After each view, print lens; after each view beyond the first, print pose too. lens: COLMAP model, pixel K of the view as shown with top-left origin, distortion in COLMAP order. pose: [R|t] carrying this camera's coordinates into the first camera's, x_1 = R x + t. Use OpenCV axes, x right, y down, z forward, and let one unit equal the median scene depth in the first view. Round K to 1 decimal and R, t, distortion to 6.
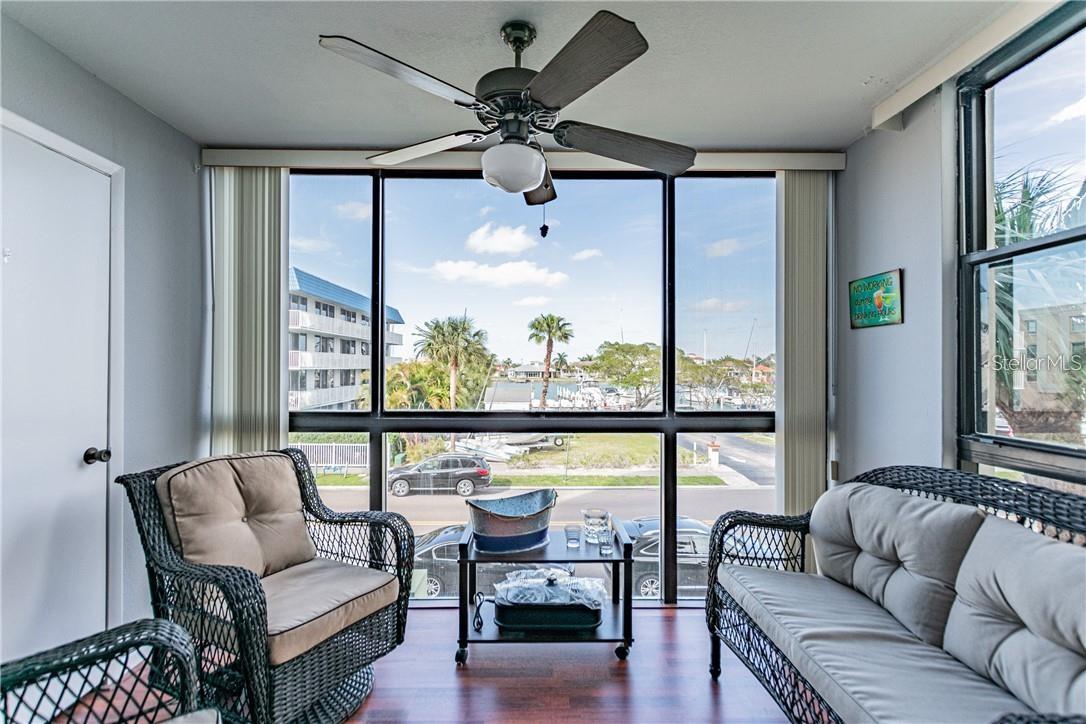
lens RADIAL K [[478.8, 0, 546.9], [0, 478.8, 363.4], [0, 0, 1]] dist [0.002533, 0.000063]
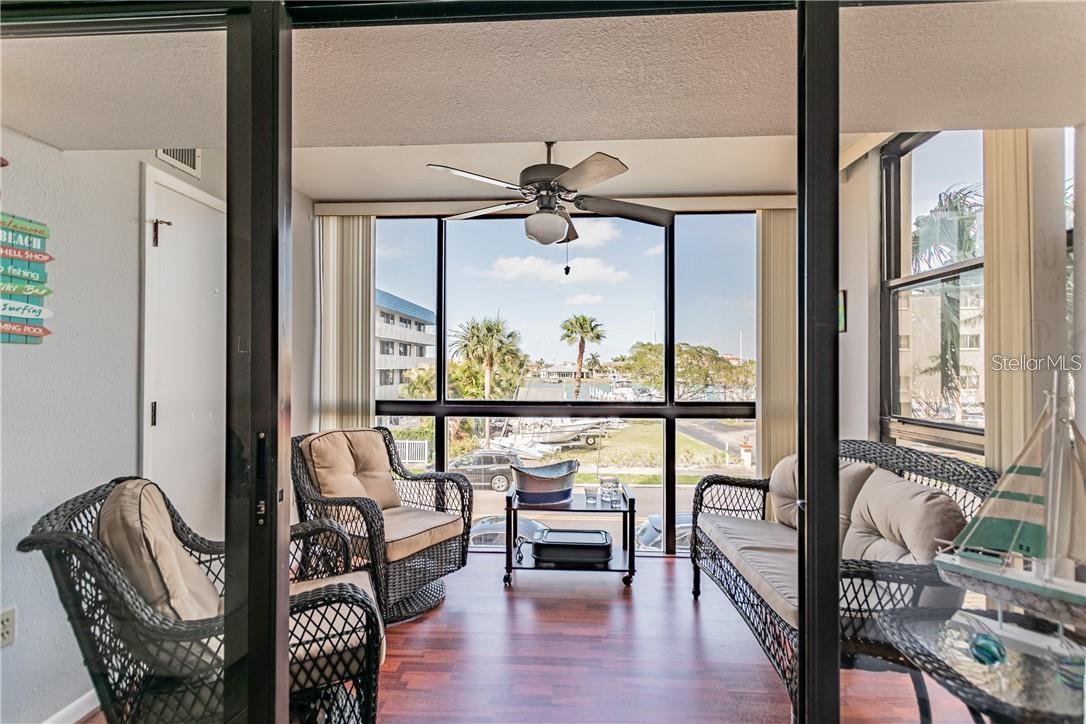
lens RADIAL K [[478.8, 0, 543.1], [0, 478.8, 364.8], [0, 0, 1]] dist [0.002533, 0.000063]
pose [[0.997139, 0.000190, -0.075595, 0.023896], [-0.000030, 0.999998, 0.002120, 0.002275], [0.075595, -0.002112, 0.997136, -0.338305]]
